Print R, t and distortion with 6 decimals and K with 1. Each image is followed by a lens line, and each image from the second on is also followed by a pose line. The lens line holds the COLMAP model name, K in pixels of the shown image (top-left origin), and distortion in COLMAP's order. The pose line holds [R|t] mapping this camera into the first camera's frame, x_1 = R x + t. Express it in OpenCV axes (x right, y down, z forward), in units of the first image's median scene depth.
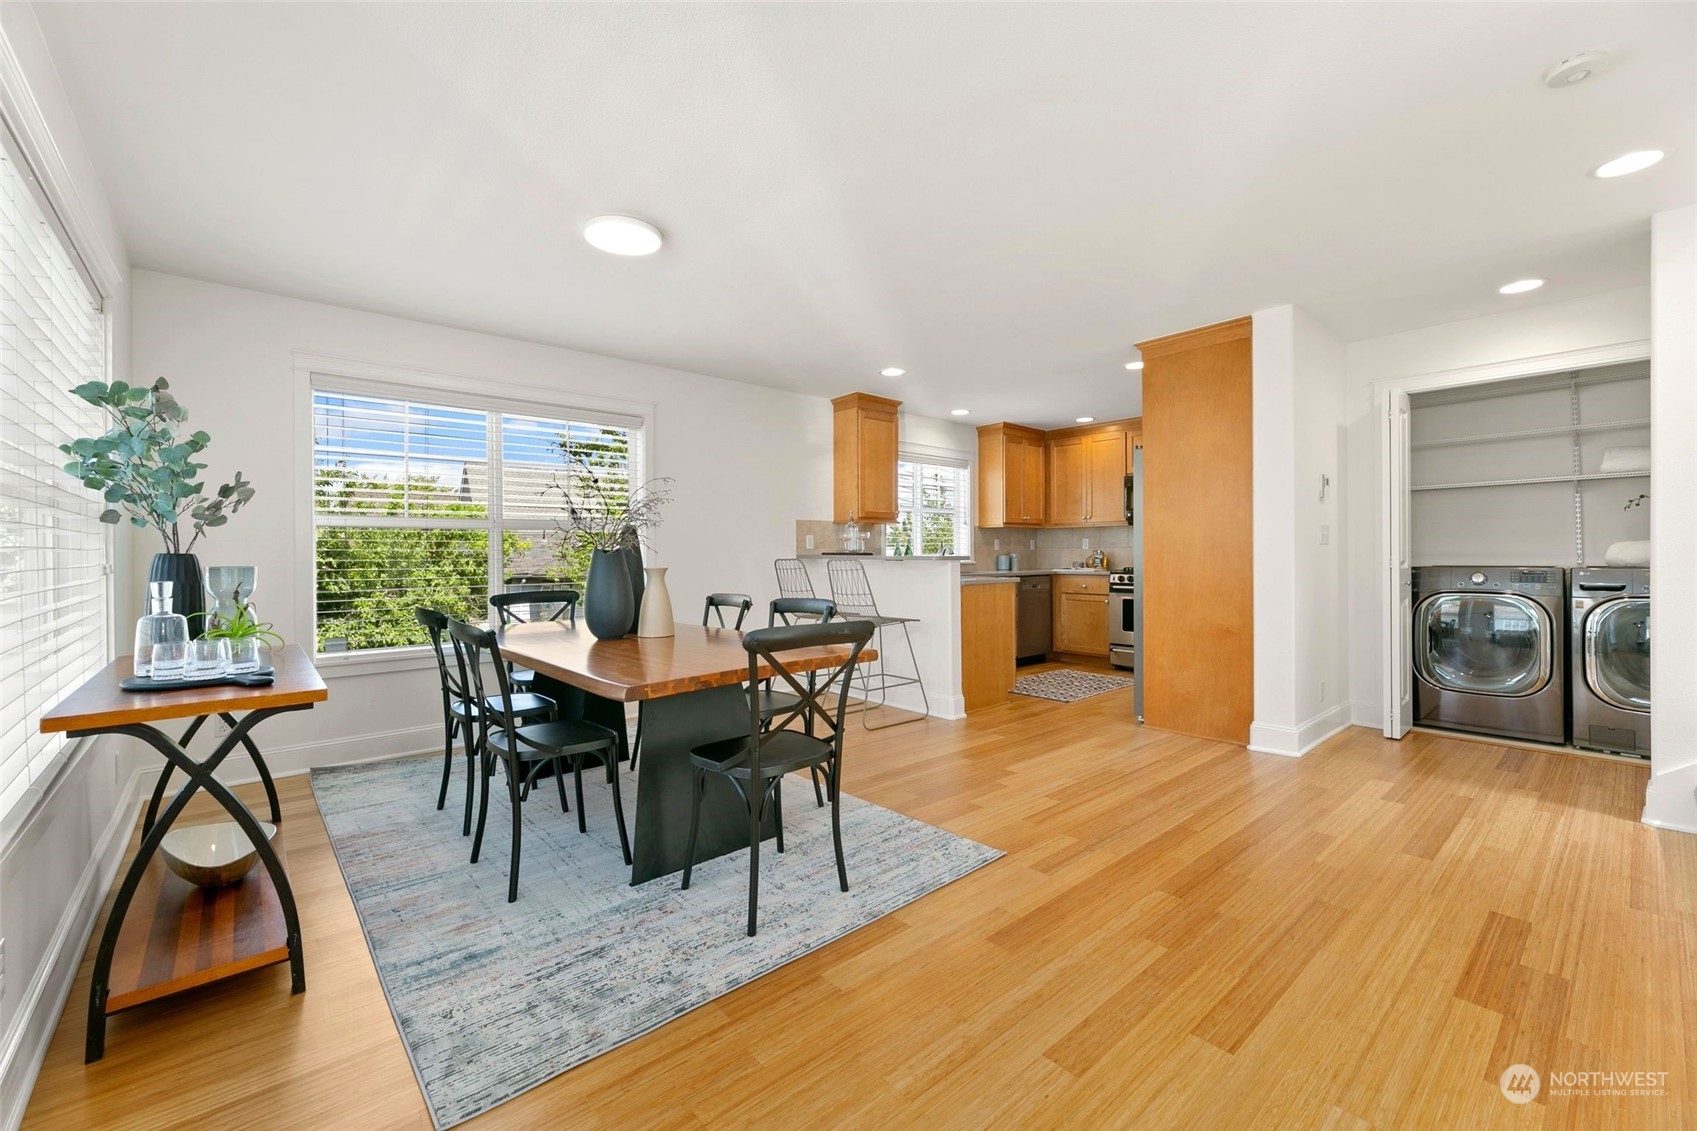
lens RADIAL K [[684.1, 0, 848.3], [0, 684.1, 557.2], [0, 0, 1]] dist [0.002174, -0.000383]
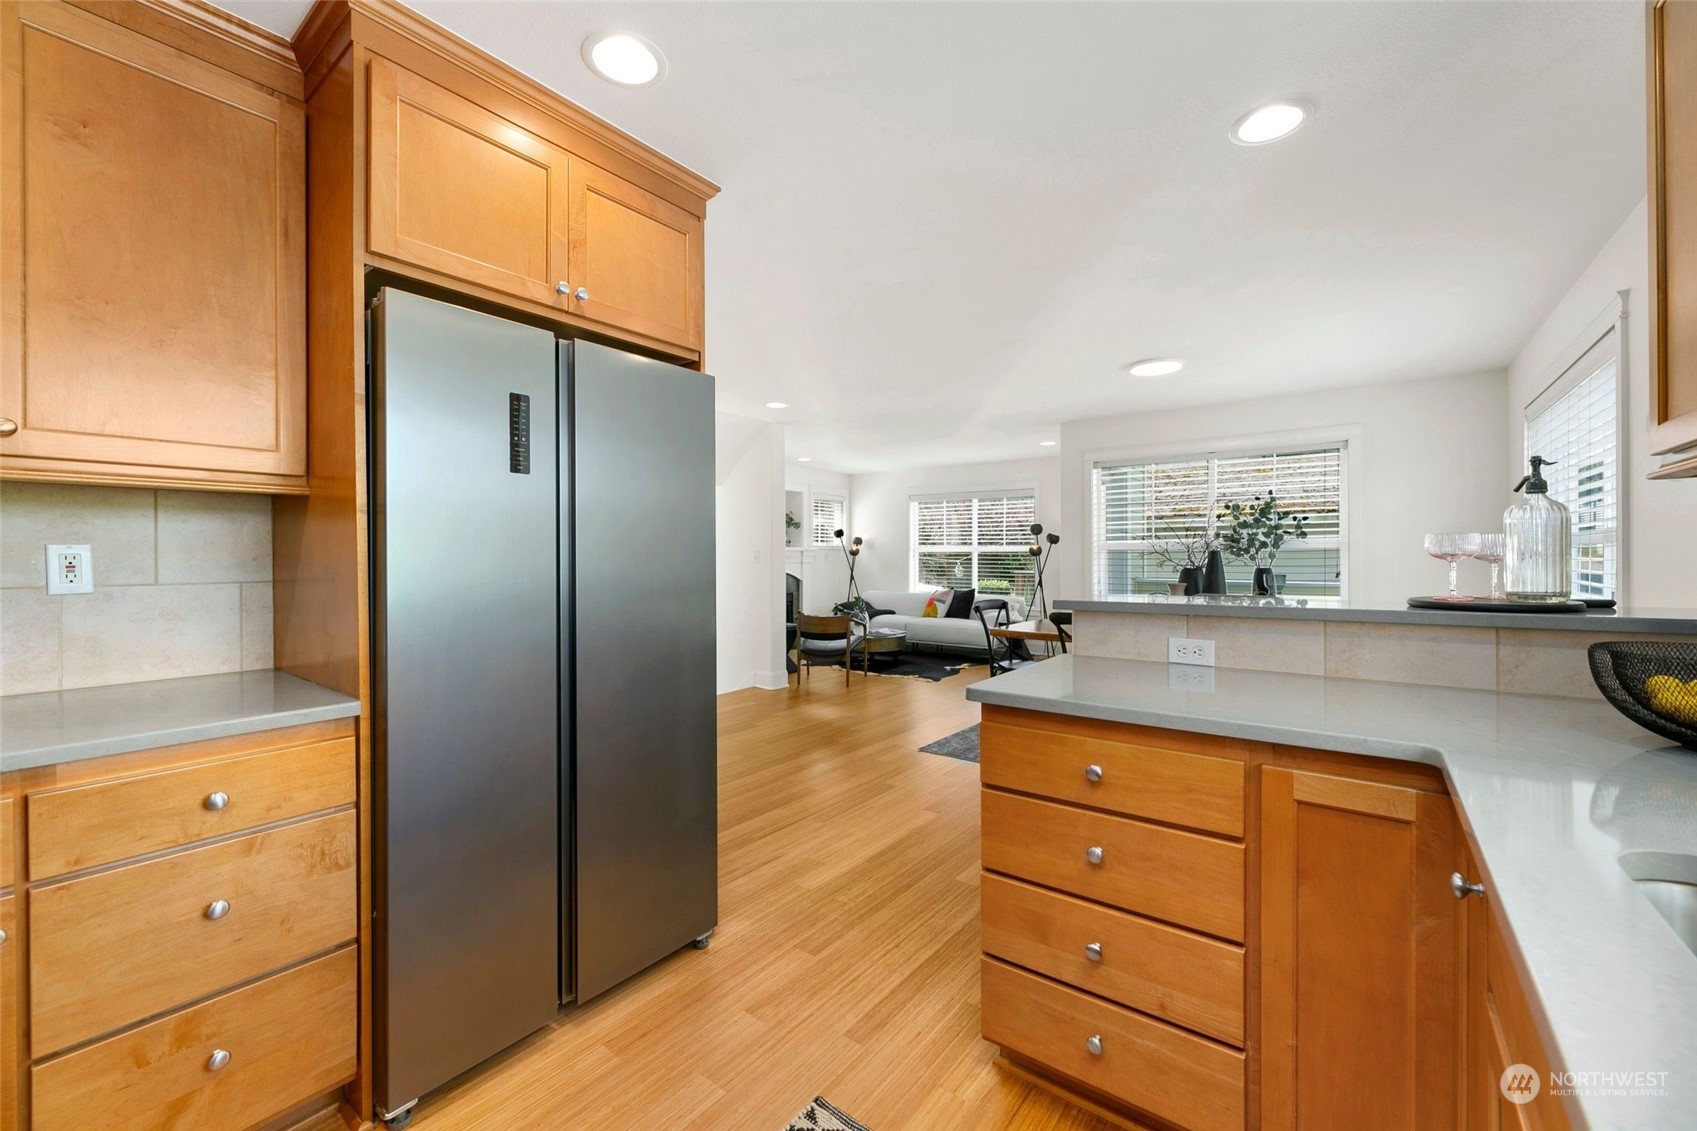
lens RADIAL K [[684.1, 0, 849.9], [0, 684.1, 555.8], [0, 0, 1]] dist [0.002174, -0.000383]
pose [[-0.978486, 0.006908, -0.206198, 0.265455], [0.005051, 0.999942, 0.009533, -0.023721], [0.206252, 0.008286, -0.978464, 0.936016]]
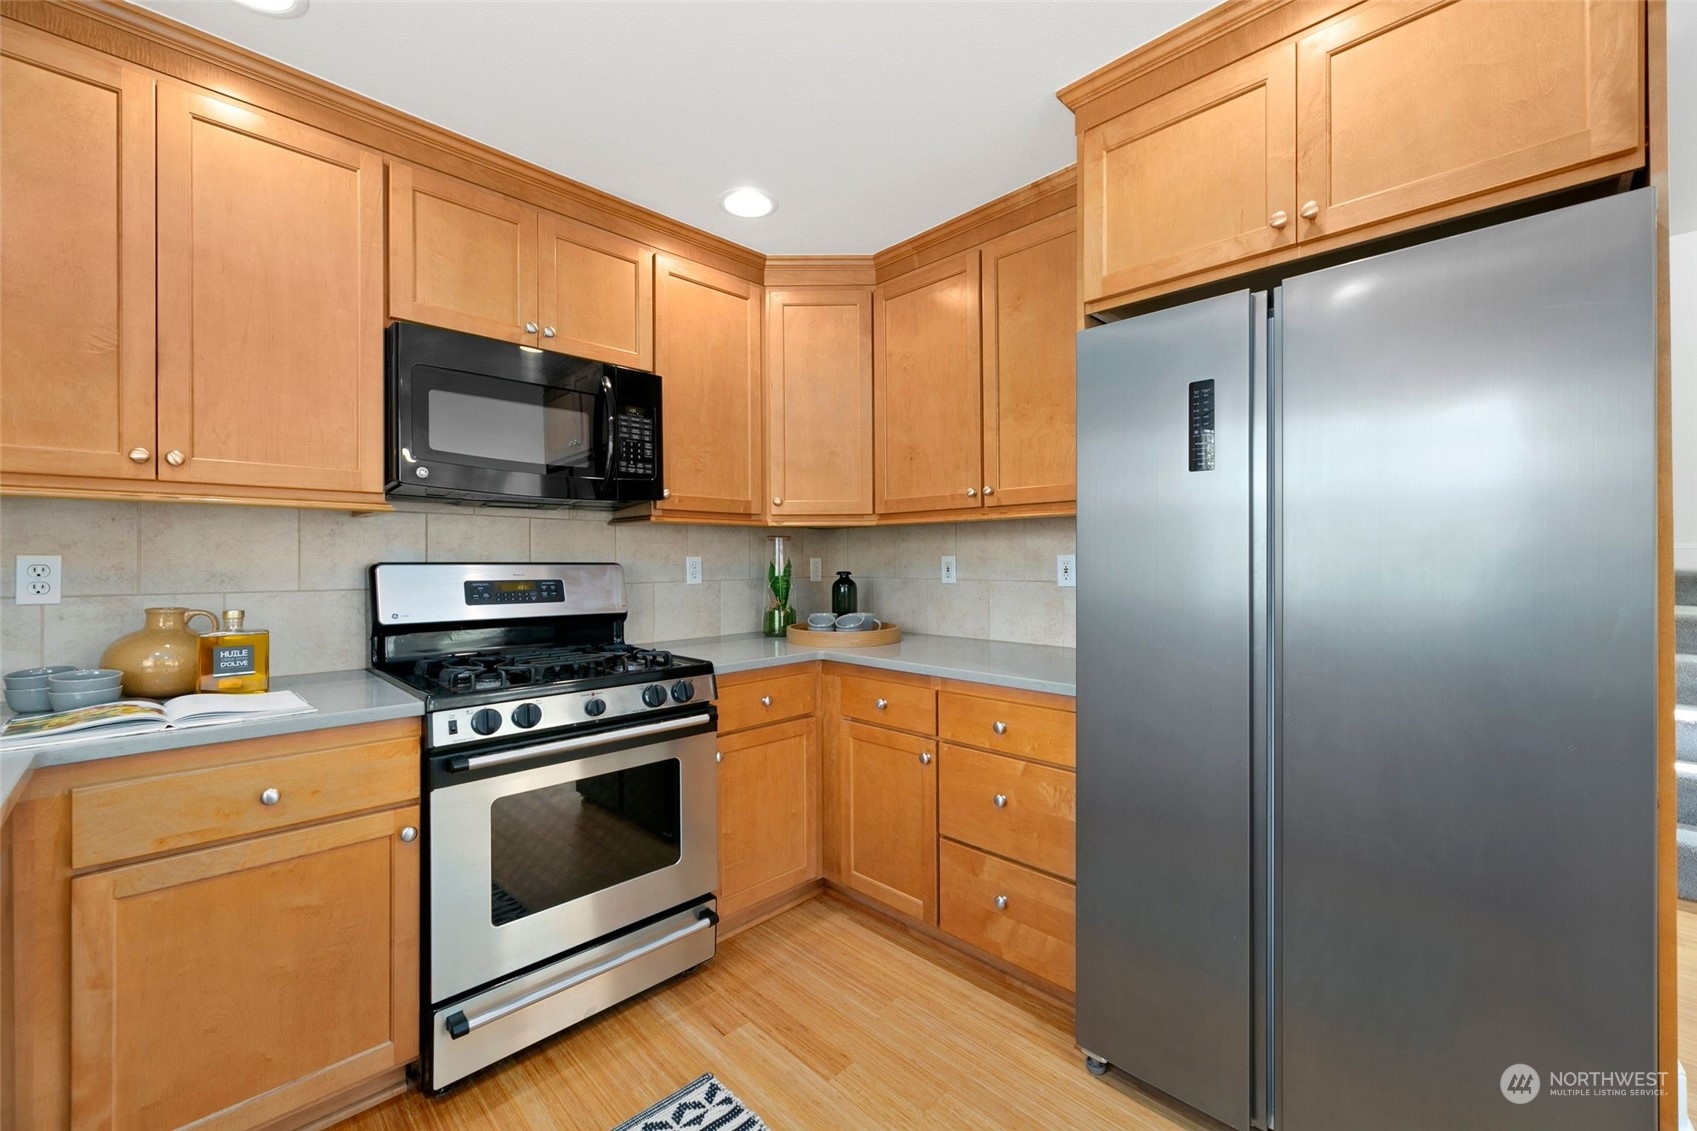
lens RADIAL K [[684.1, 0, 861.0], [0, 684.1, 561.0], [0, 0, 1]] dist [0.002174, -0.000383]
pose [[-0.072451, 0.008425, 0.997336, 0.124249], [0.008450, 0.999934, -0.007833, -0.022178], [-0.997336, 0.007860, -0.072517, 0.796006]]
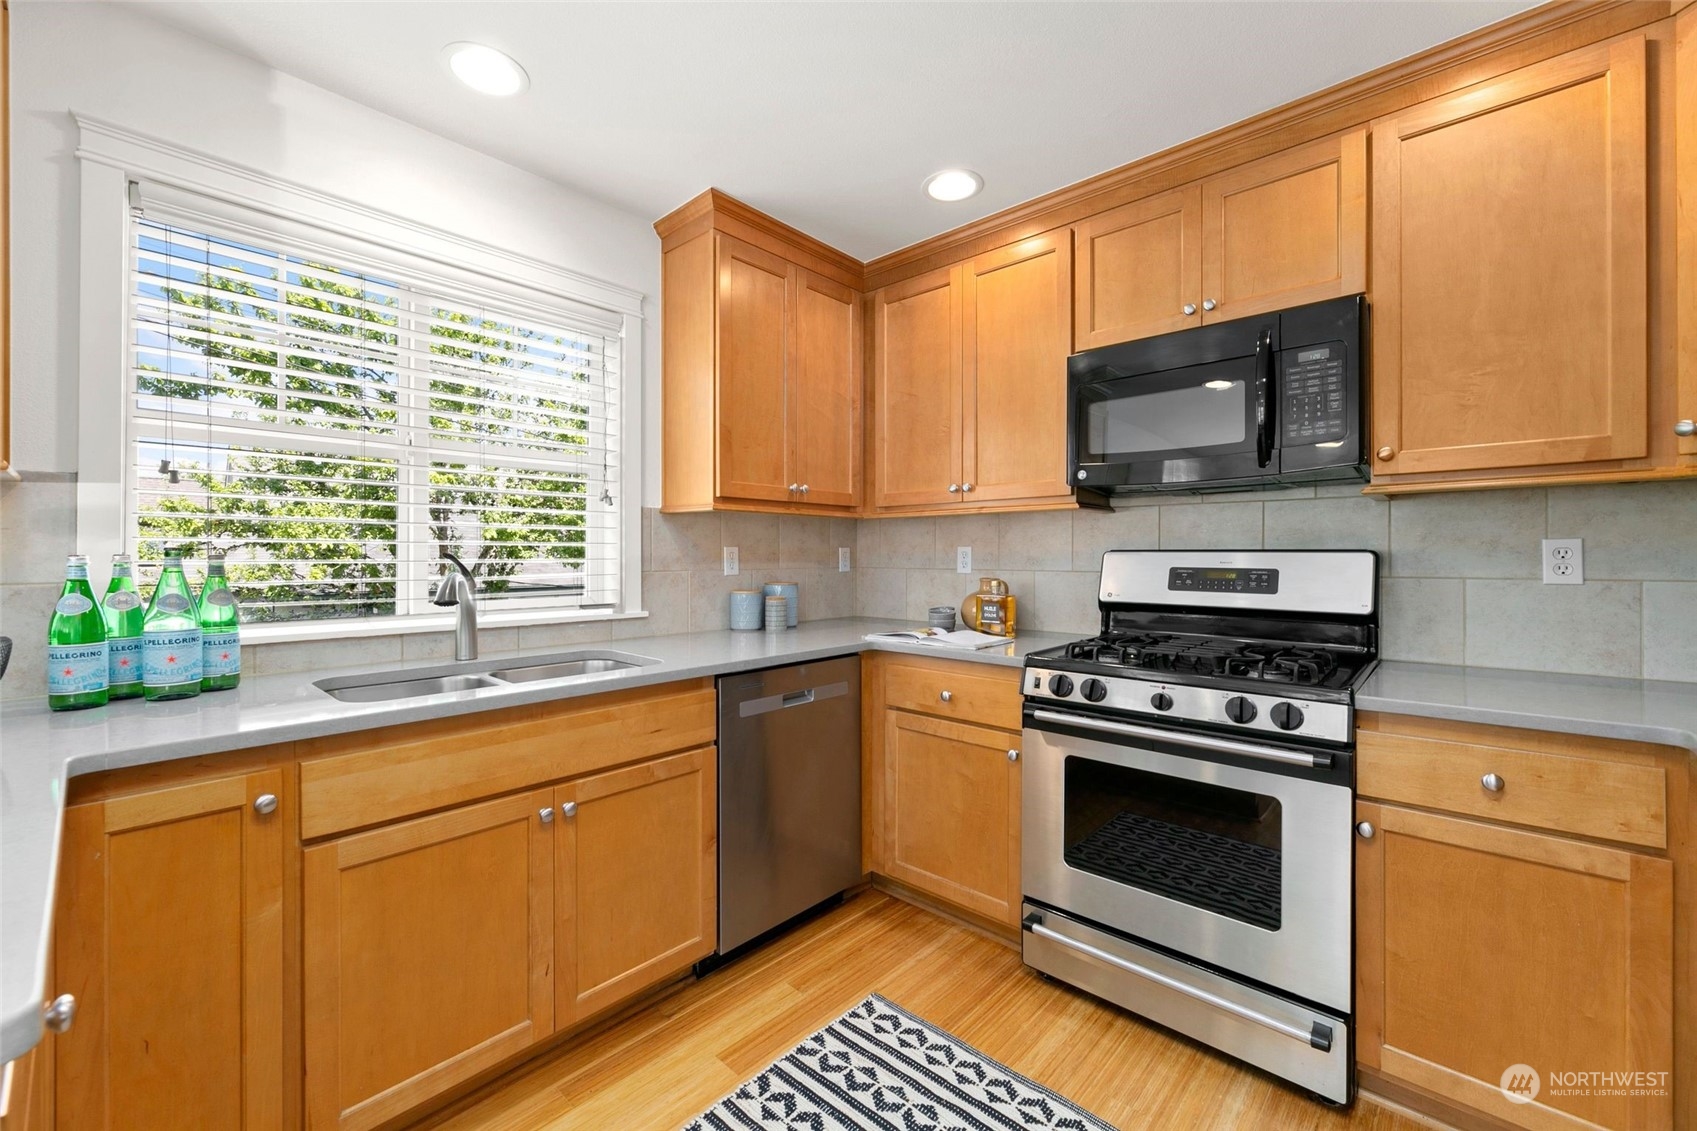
lens RADIAL K [[684.1, 0, 855.7], [0, 684.1, 558.8], [0, 0, 1]] dist [0.002174, -0.000383]
pose [[0.992727, 0.001734, 0.120376, 0.249385], [-0.001974, 0.999996, 0.001877, -0.021324], [-0.120373, -0.002101, 0.992727, 0.649961]]
